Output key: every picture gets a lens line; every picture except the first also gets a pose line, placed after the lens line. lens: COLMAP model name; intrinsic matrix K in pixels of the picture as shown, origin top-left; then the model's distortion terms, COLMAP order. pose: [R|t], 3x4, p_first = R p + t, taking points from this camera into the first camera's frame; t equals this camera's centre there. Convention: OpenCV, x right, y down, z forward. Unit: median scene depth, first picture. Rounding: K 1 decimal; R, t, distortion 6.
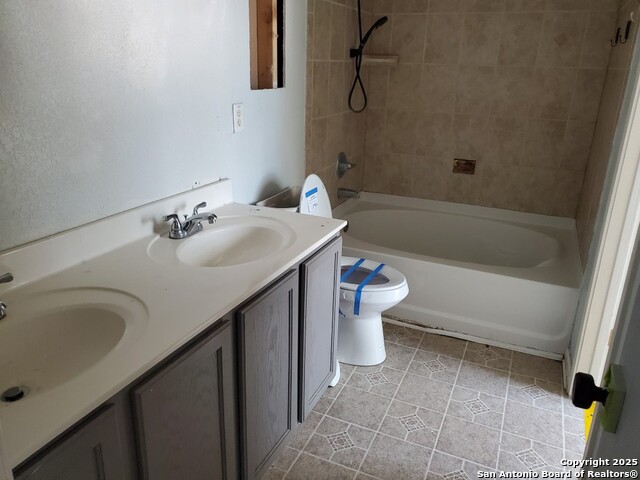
lens RADIAL K [[517.9, 0, 320.0], [0, 517.9, 240.0], [0, 0, 1]] dist [0.030876, 0.001302]
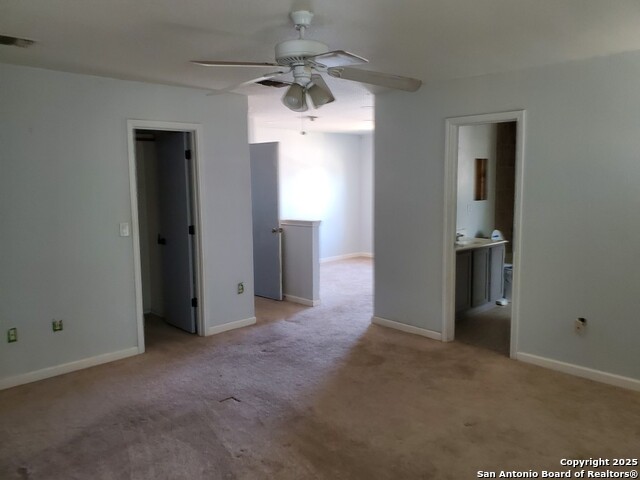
lens RADIAL K [[517.9, 0, 320.0], [0, 517.9, 240.0], [0, 0, 1]] dist [0.030876, 0.001302]
pose [[0.931652, 0.008460, -0.363254, 0.126768], [-0.085680, 0.976652, -0.197001, 0.592571], [0.353106, 0.214660, 0.910625, -1.970082]]
